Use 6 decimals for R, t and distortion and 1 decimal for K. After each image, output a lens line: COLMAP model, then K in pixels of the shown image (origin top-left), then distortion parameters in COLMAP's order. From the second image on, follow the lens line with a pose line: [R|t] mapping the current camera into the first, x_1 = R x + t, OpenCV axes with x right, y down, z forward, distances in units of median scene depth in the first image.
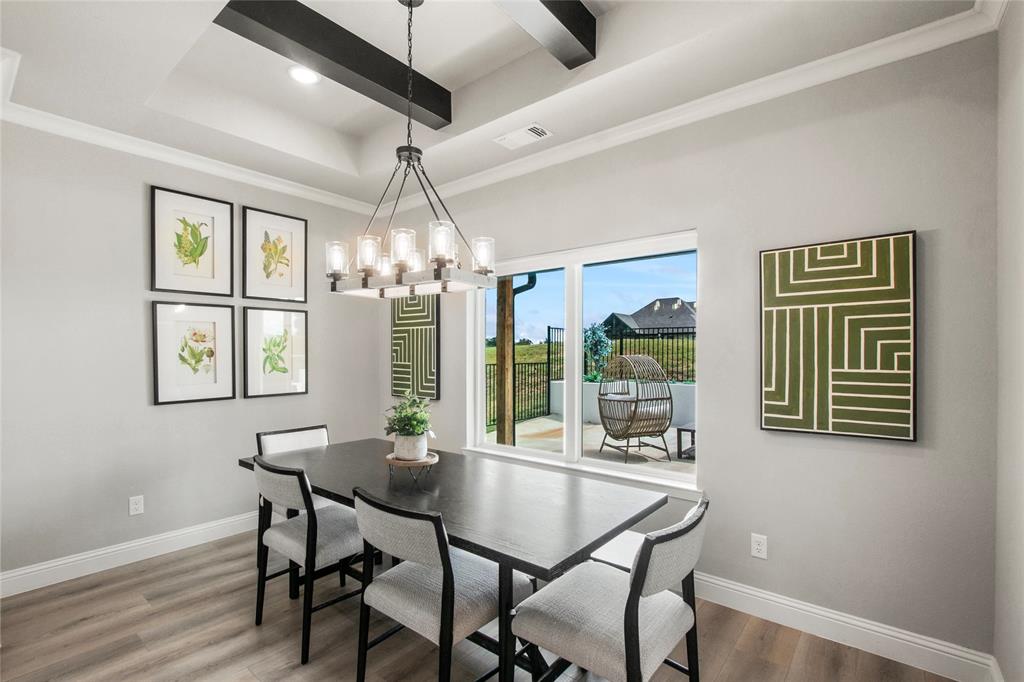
lens RADIAL K [[471.6, 0, 513.1], [0, 471.6, 358.9], [0, 0, 1]] dist [-0.021351, 0.000042]
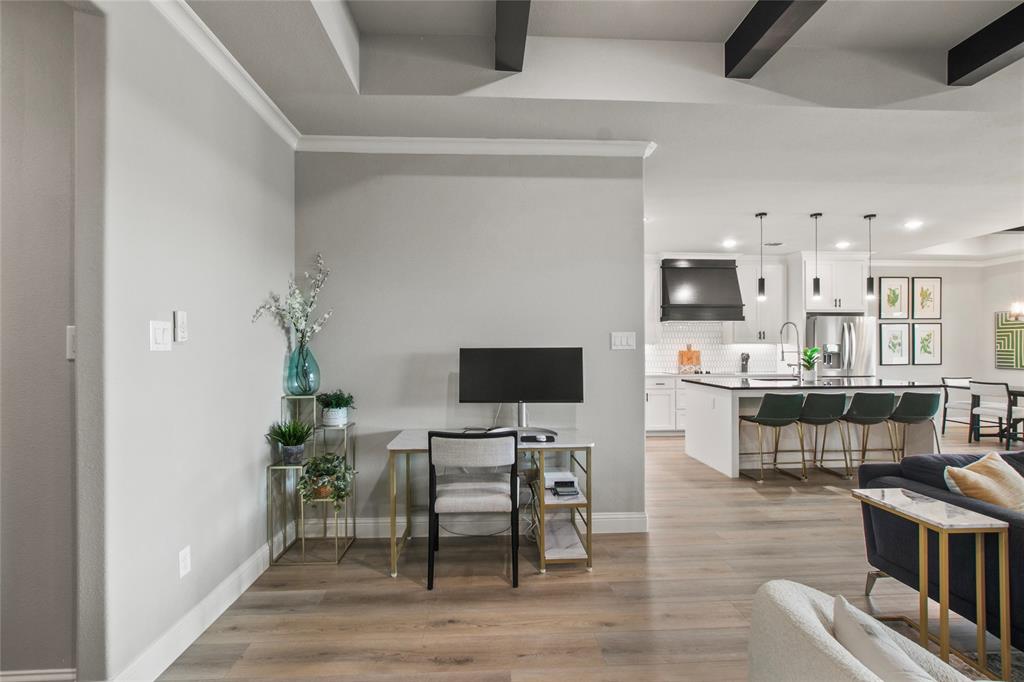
lens RADIAL K [[469.0, 0, 512.0], [0, 469.0, 347.2], [0, 0, 1]] dist [0.000028, 0.000864]
pose [[0.672831, -0.003836, -0.739786, -0.226714], [-0.006407, 0.999919, -0.011013, 0.039844], [0.739768, 0.012150, 0.672752, -1.989163]]
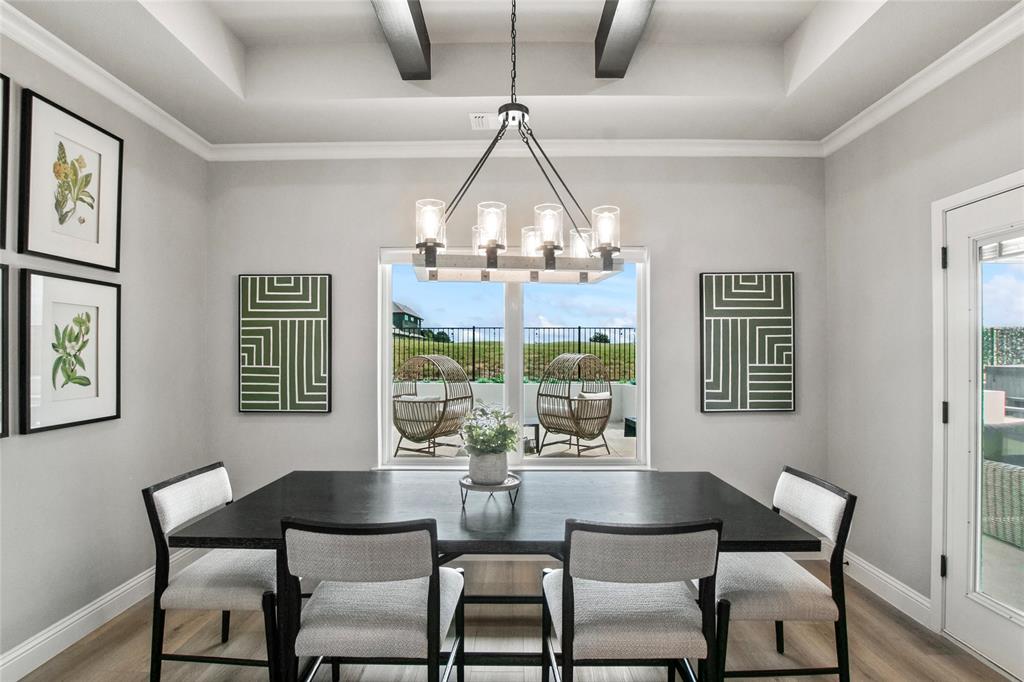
lens RADIAL K [[476.6, 0, 512.5], [0, 476.6, 353.3], [0, 0, 1]] dist [-0.024908, 0.001010]
pose [[0.781450, -0.000166, 0.623967, -0.495322], [0.008168, 0.999917, -0.009964, -0.001275], [-0.623914, 0.012883, 0.781387, 0.226564]]
